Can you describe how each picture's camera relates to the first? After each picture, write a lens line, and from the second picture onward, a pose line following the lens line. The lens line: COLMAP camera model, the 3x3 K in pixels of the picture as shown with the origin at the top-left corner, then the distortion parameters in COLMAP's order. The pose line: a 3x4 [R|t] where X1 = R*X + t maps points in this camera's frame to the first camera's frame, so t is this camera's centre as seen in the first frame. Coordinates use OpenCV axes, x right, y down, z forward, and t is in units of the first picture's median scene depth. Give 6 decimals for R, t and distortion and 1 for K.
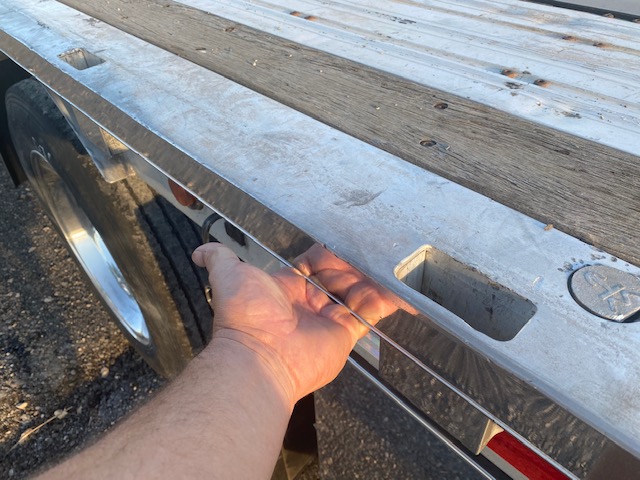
lens RADIAL K [[486.7, 0, 320.0], [0, 486.7, 240.0], [0, 0, 1]] dist [0.048561, -0.075177]
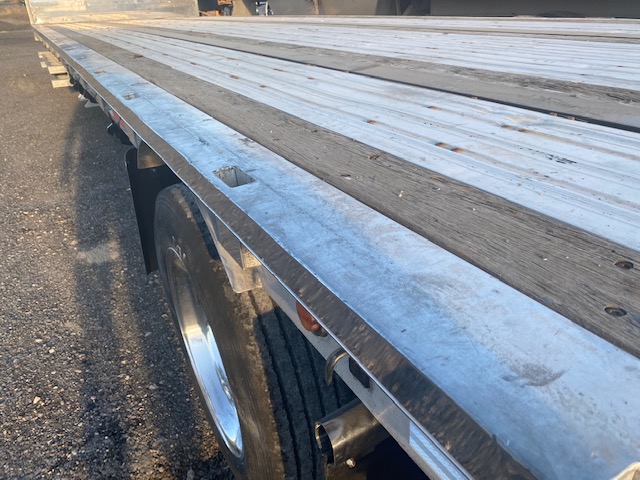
lens RADIAL K [[487.3, 0, 320.0], [0, 487.3, 240.0], [0, 0, 1]] dist [0.037773, -0.084961]
pose [[0.972540, 0.095884, -0.212067, -0.067789], [-0.138221, 0.971048, -0.194834, -0.055862], [0.187246, 0.218796, 0.957636, 0.056073]]
